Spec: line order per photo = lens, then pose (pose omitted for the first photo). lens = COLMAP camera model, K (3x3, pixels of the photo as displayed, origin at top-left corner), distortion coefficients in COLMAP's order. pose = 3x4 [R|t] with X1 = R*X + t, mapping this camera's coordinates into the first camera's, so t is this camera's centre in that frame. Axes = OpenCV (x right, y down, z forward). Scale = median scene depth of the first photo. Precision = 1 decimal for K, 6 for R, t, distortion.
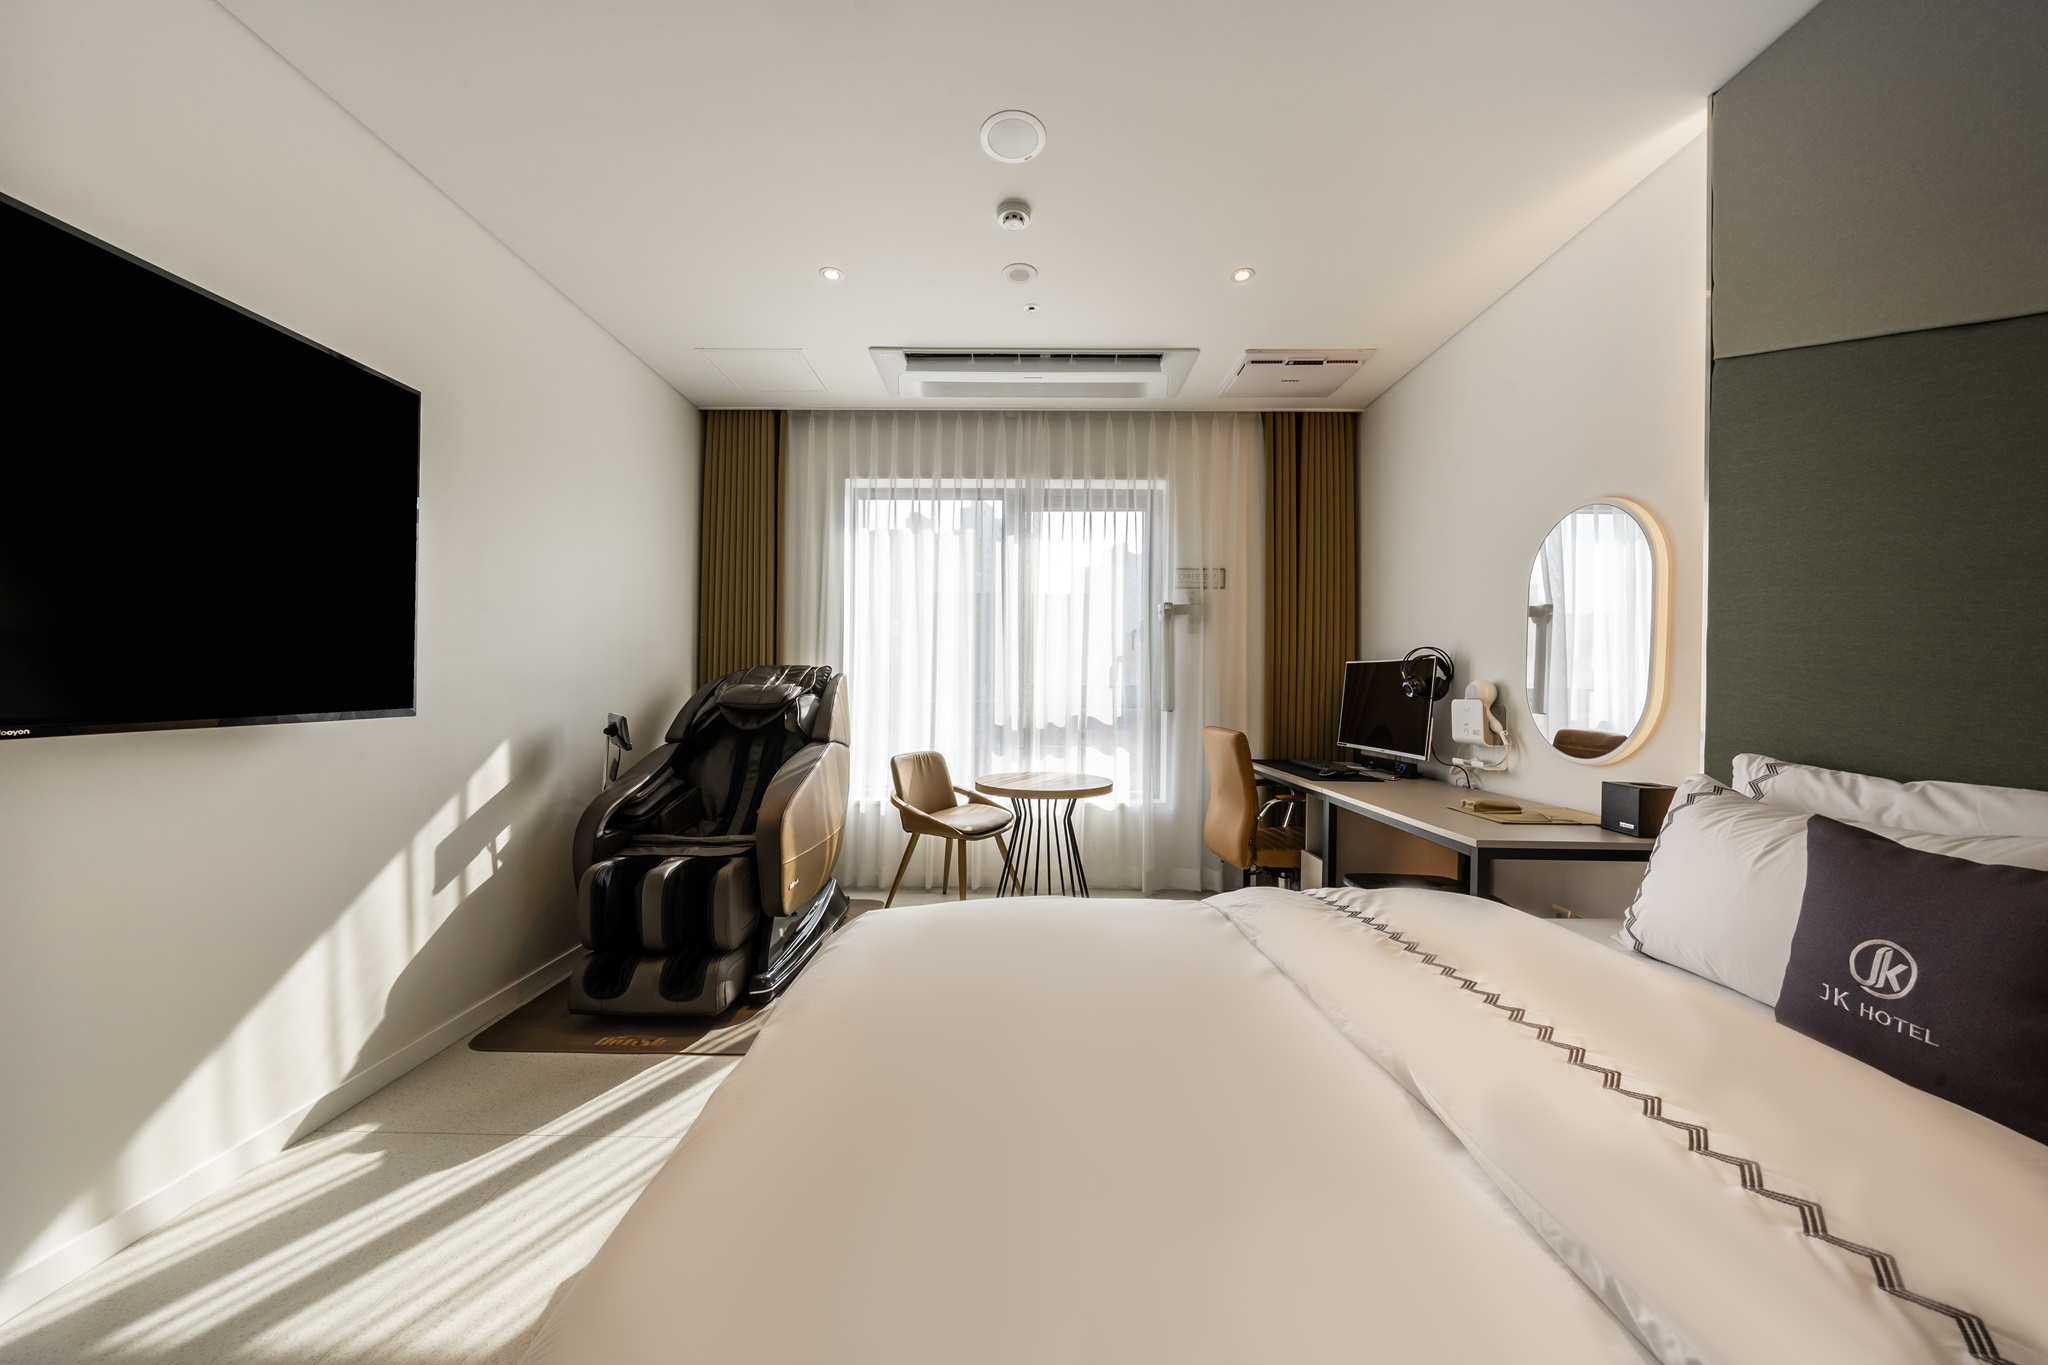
lens RADIAL K [[702.0, 0, 1024.4], [0, 702.0, 690.1], [0, 0, 1]] dist [-0.001639, -0.000251]
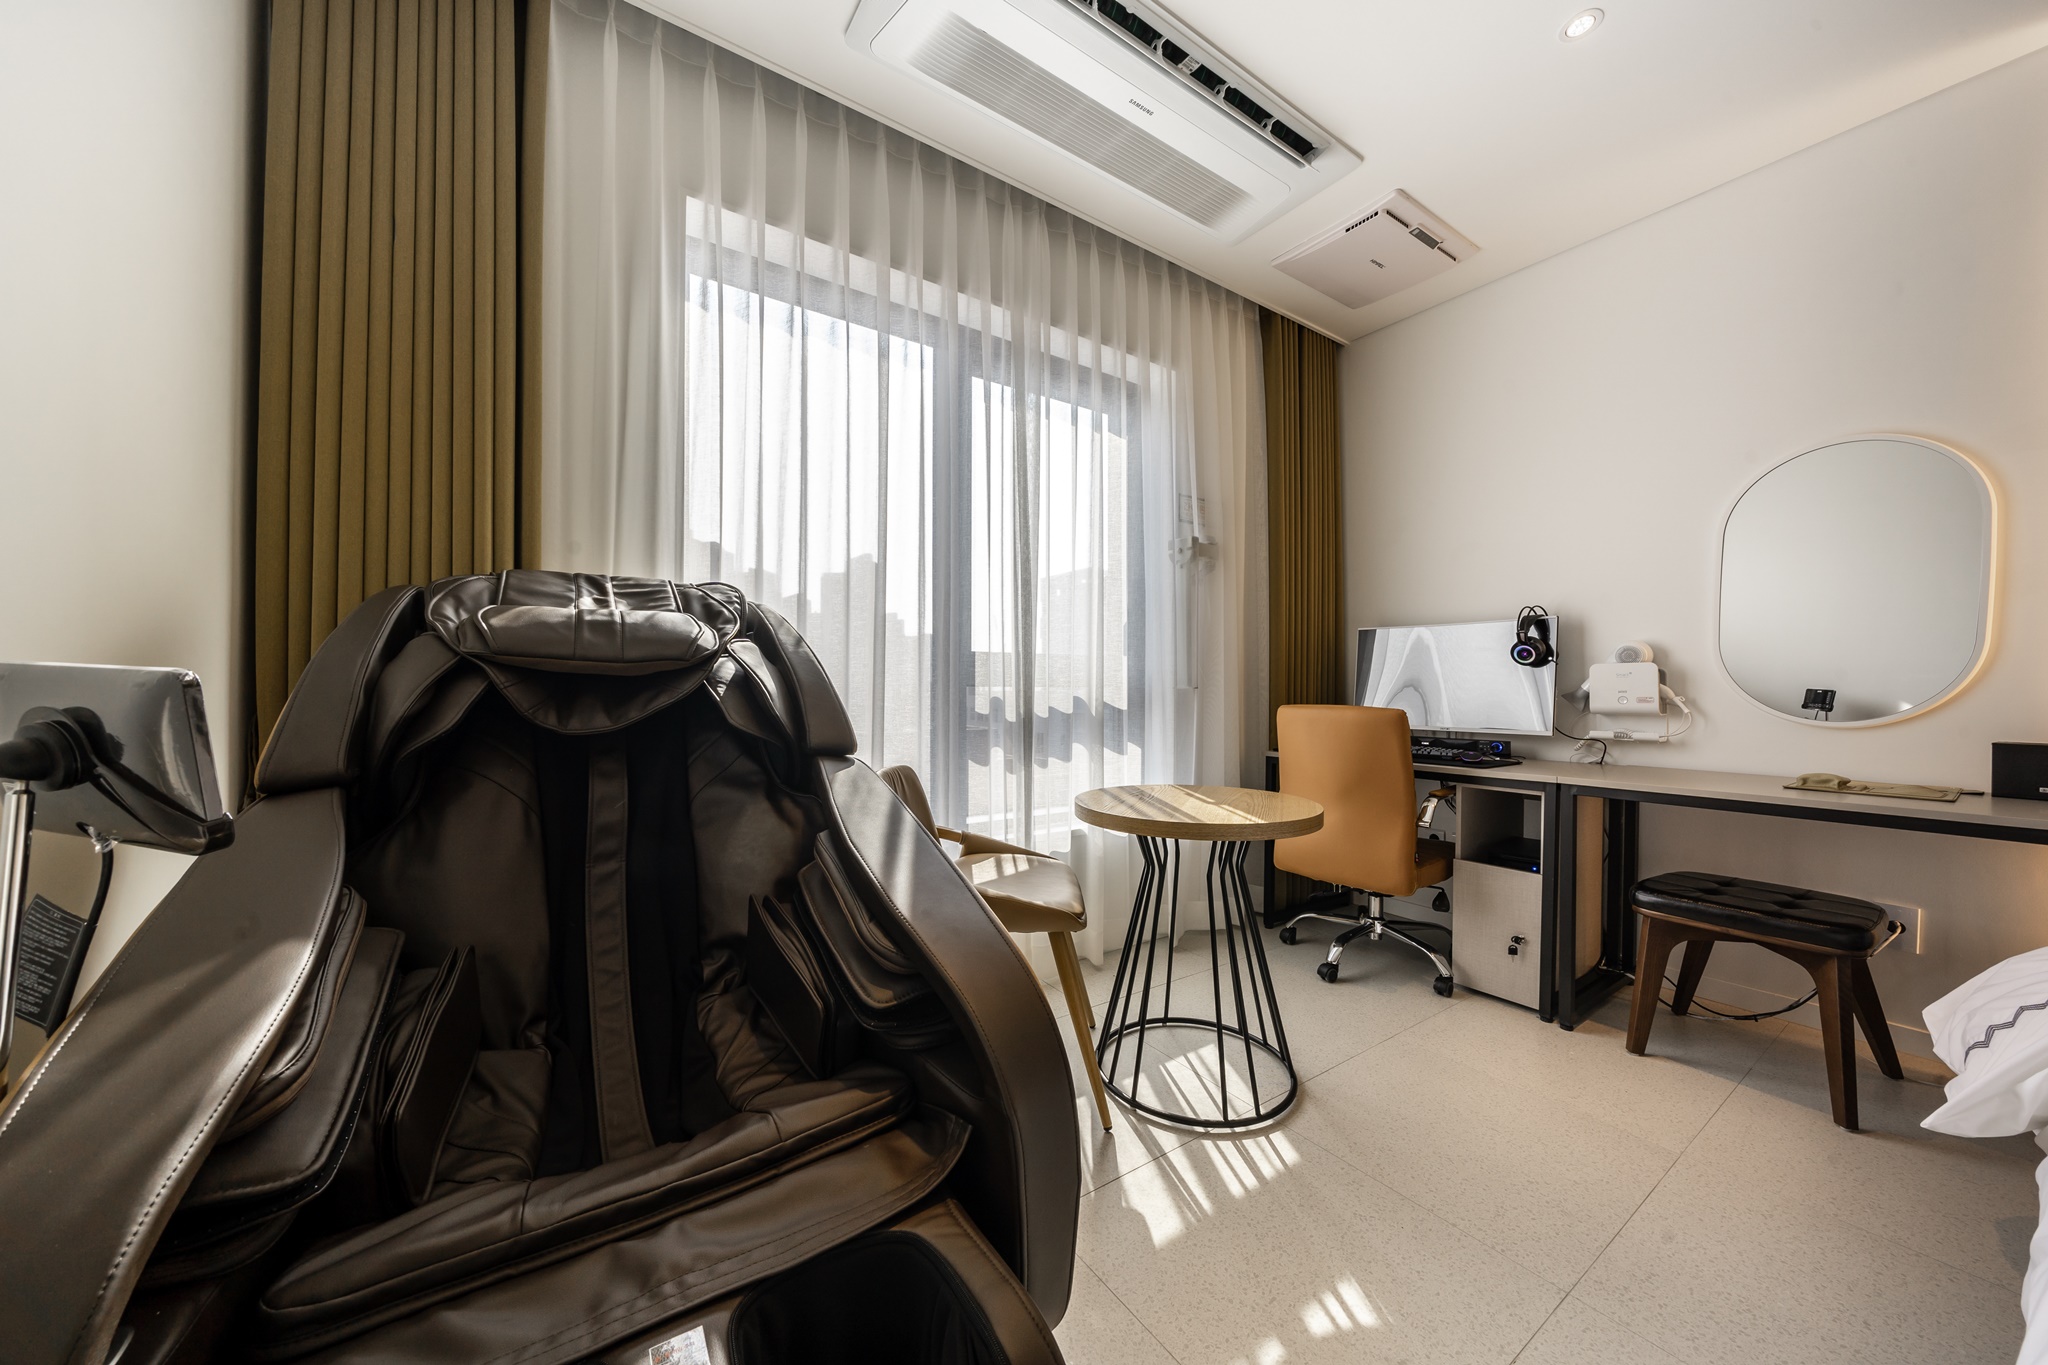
lens RADIAL K [[706.8, 0, 1020.3], [0, 706.8, 686.6], [0, 0, 1]] dist [0.005043, -0.000166]
pose [[0.823804, -0.002686, 0.566869, -0.416154], [0.005870, 0.999976, -0.003793, 0.036149], [-0.566845, 0.006453, 0.823799, 0.601579]]
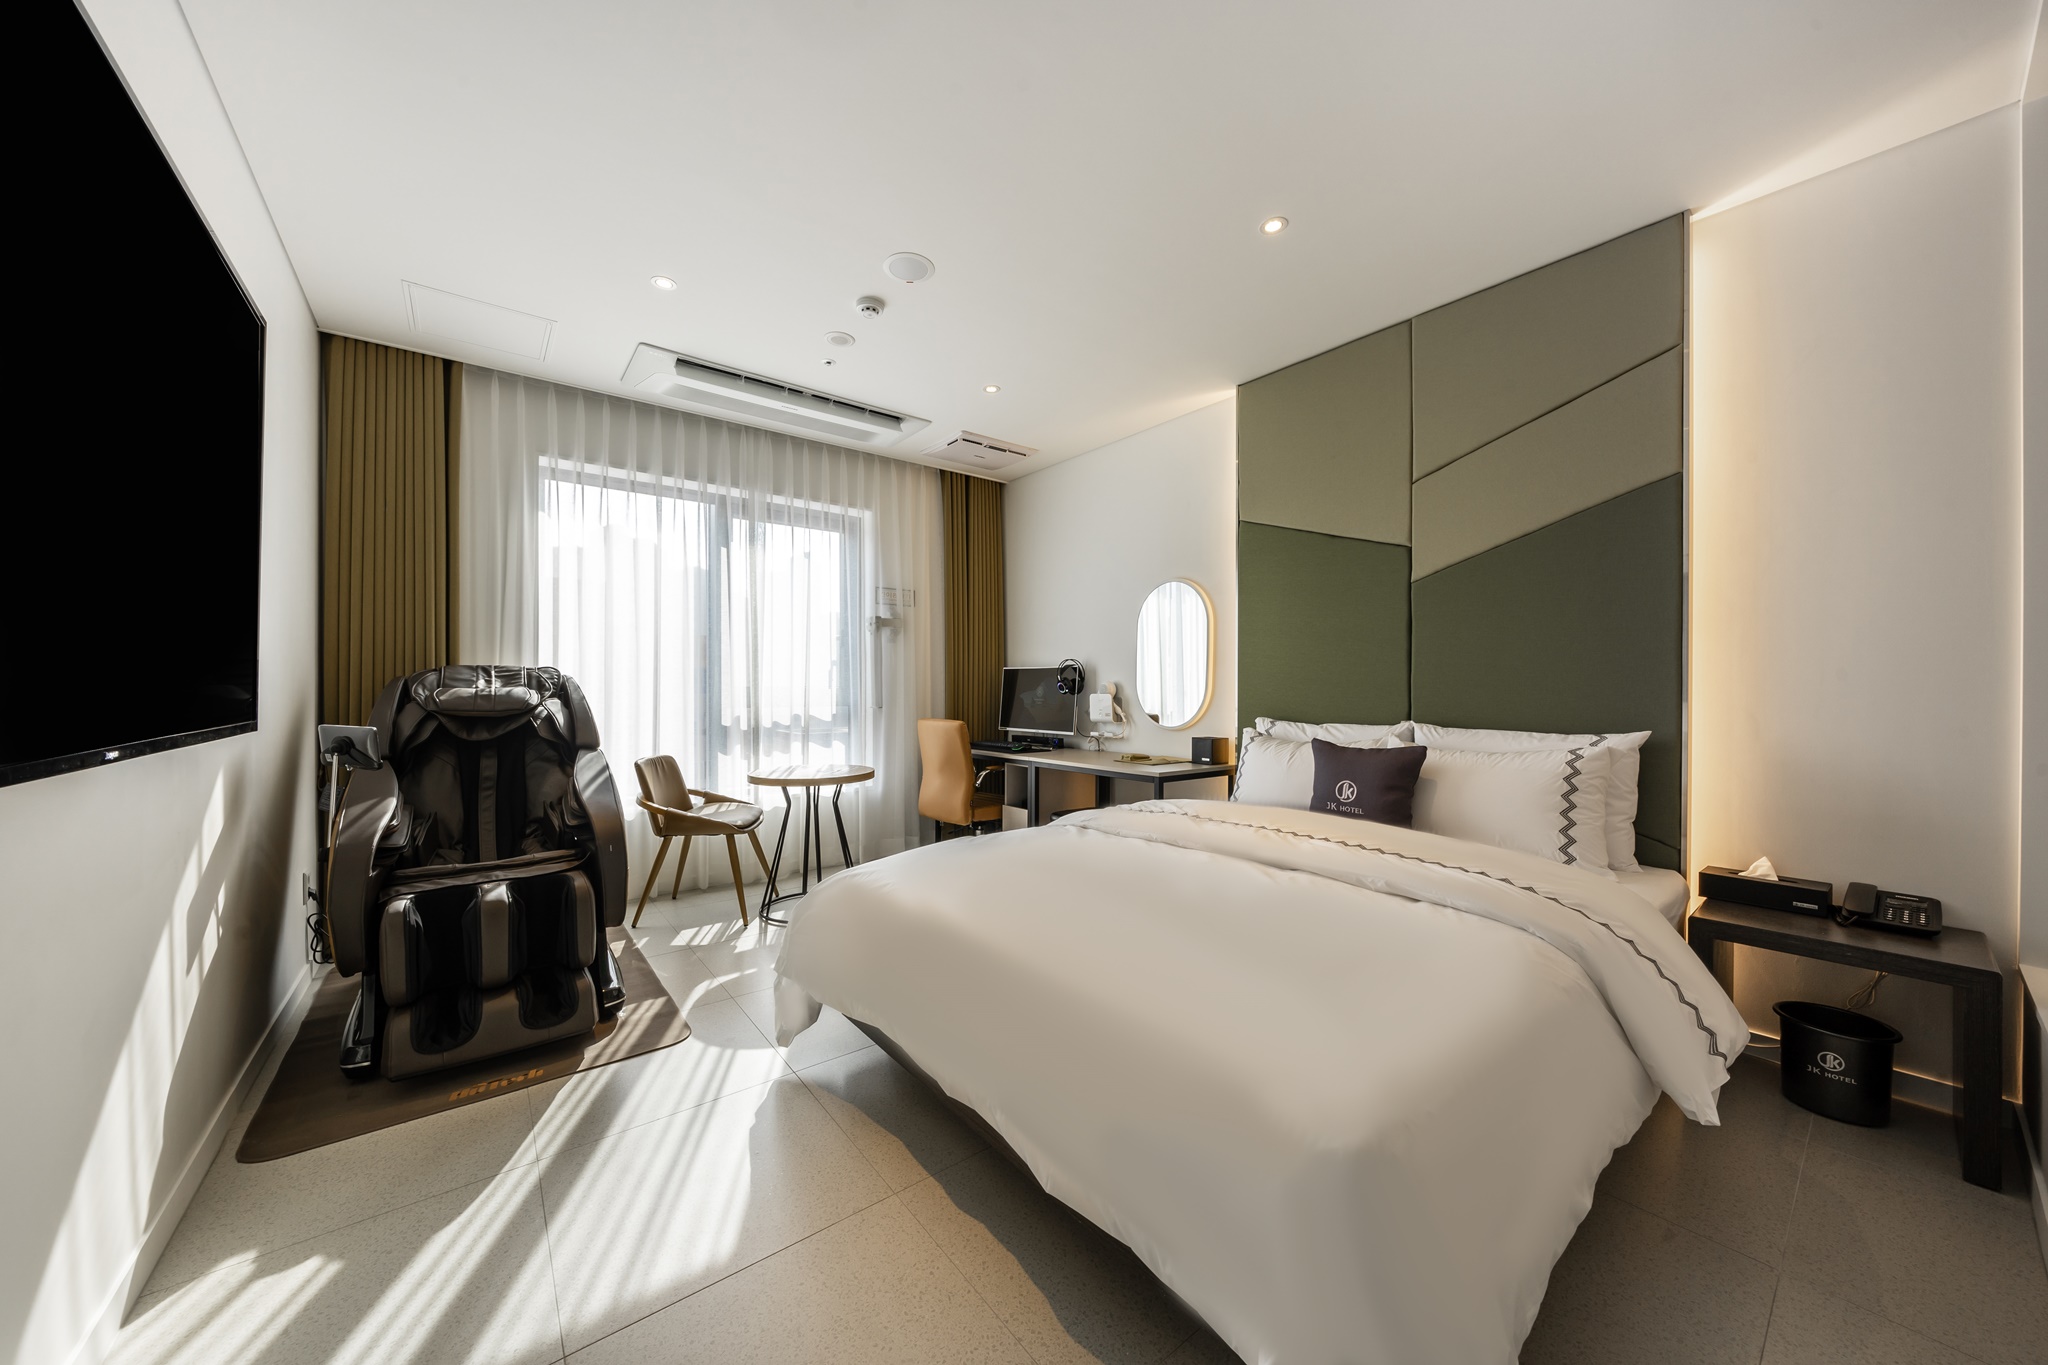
lens RADIAL K [[706.8, 0, 1020.3], [0, 706.8, 686.6], [0, 0, 1]] dist [0.005043, -0.000166]
pose [[0.780330, -0.007560, 0.625322, -0.420065], [0.010167, 0.999948, -0.000597, -0.002575], [-0.625285, 0.006824, 0.780366, -0.096243]]
